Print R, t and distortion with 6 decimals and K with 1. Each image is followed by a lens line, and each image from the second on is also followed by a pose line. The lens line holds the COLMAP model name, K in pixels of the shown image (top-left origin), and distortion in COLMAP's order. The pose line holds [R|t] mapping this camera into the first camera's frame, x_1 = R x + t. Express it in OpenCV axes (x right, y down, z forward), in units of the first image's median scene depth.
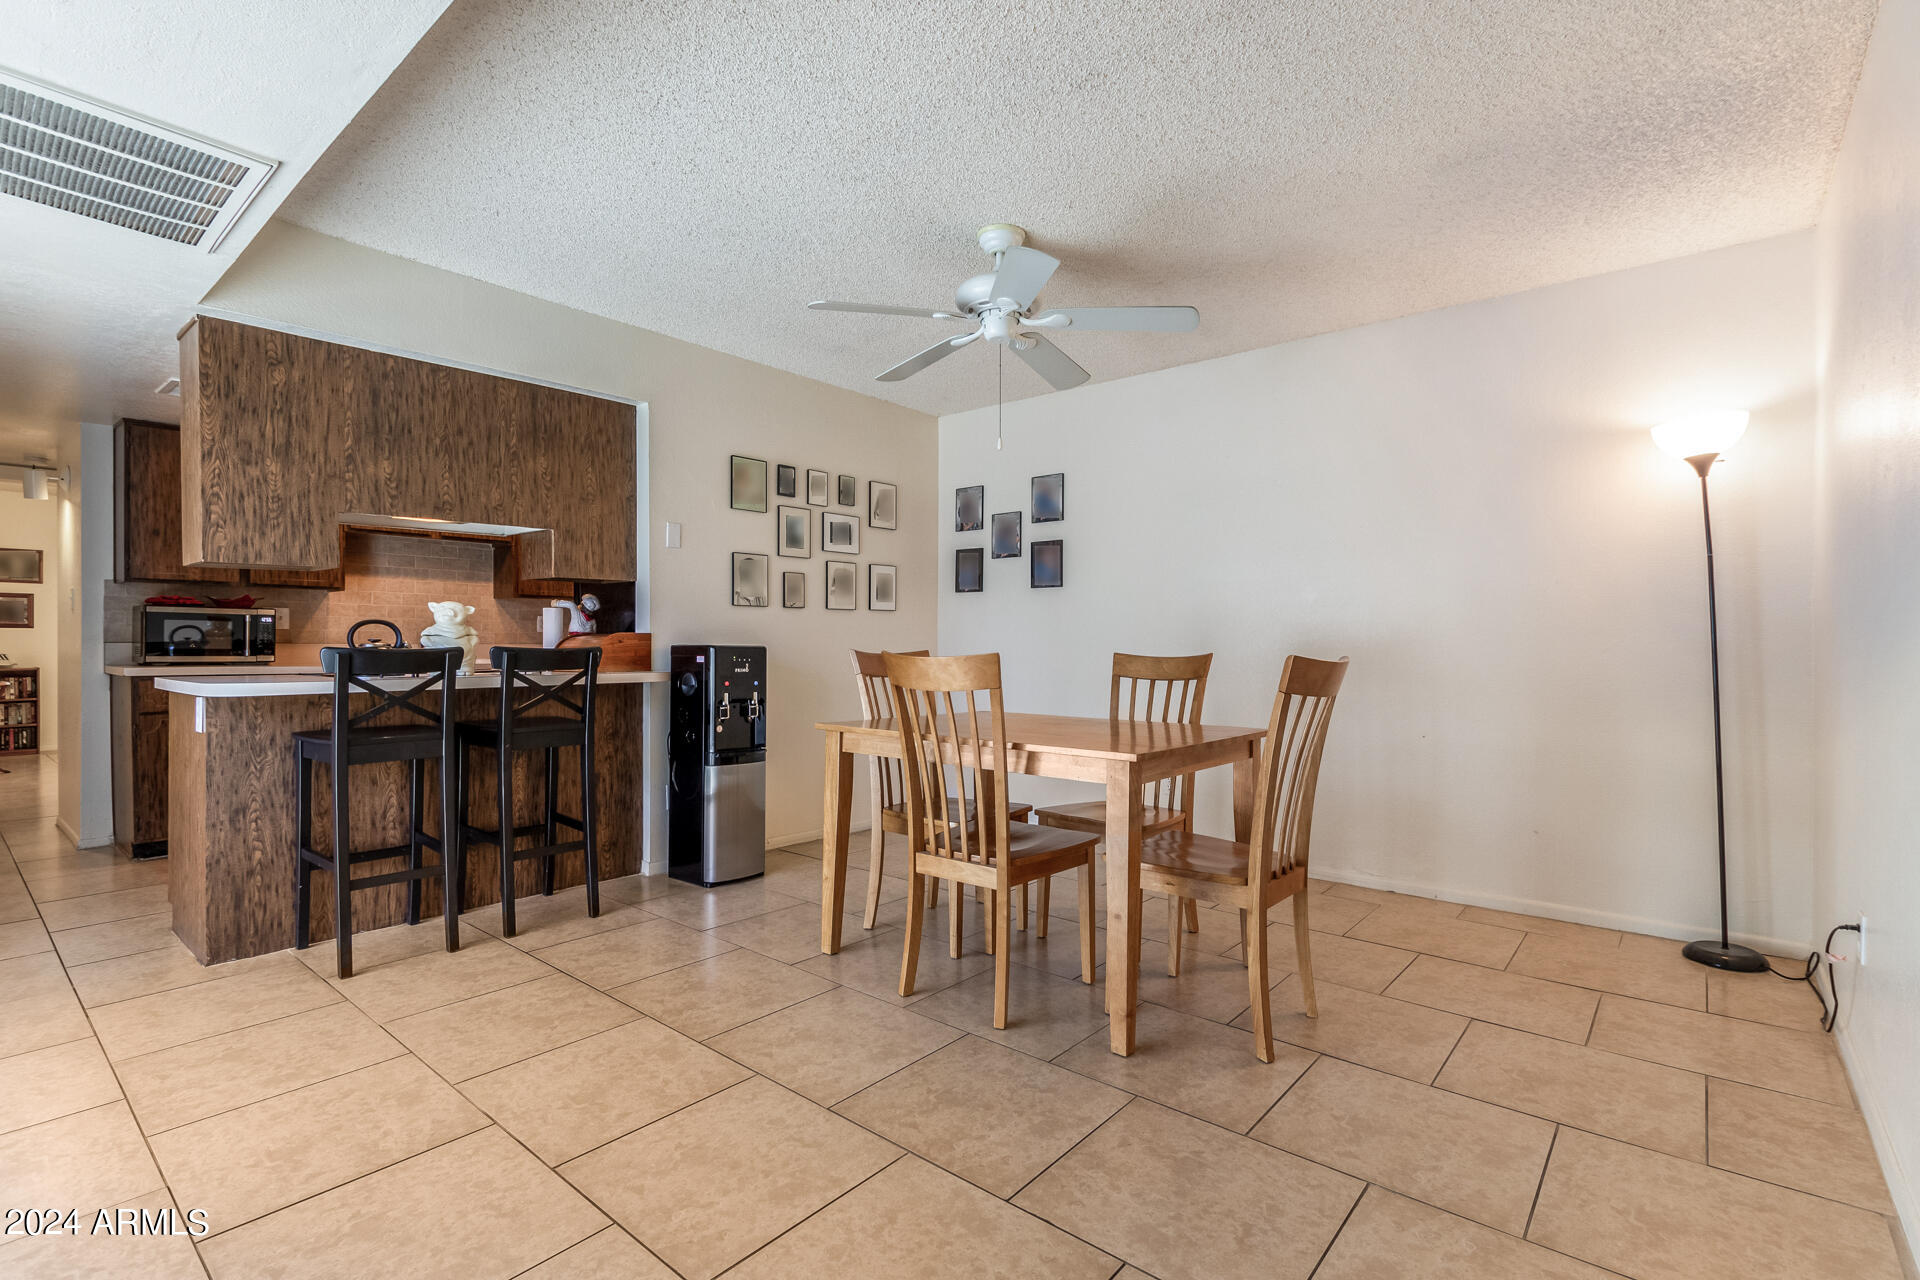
lens RADIAL K [[879.9, 0, 952.7], [0, 879.9, 645.0], [0, 0, 1]] dist [0.007601, -0.003349]
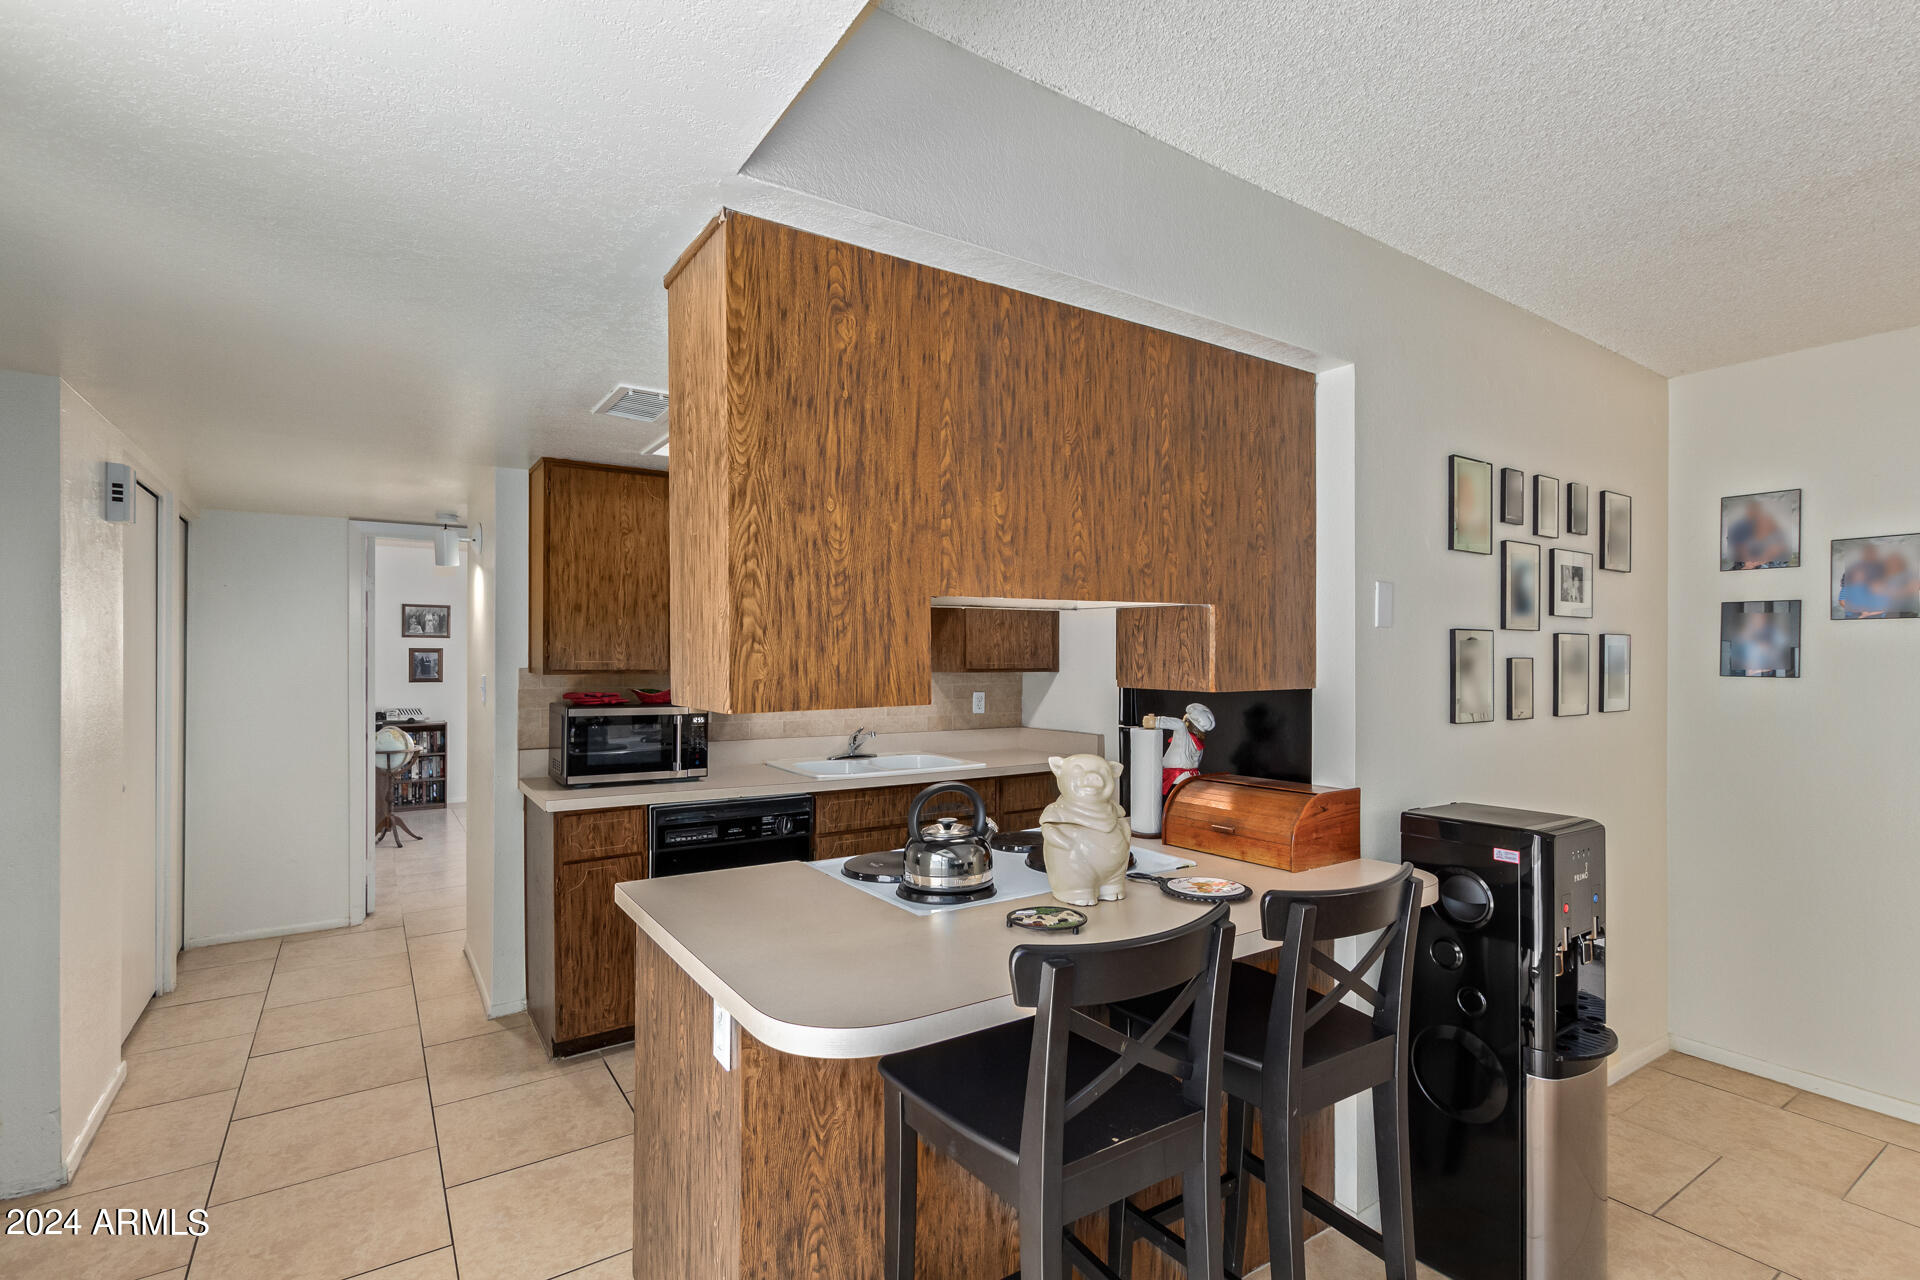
lens RADIAL K [[879.9, 0, 959.4], [0, 879.9, 658.7], [0, 0, 1]] dist [0.007601, -0.003349]
pose [[0.962802, -0.000219, -0.270209, -0.483964], [-0.001737, 0.999974, -0.007000, -0.099114], [0.270204, 0.007209, 0.962776, 0.459409]]
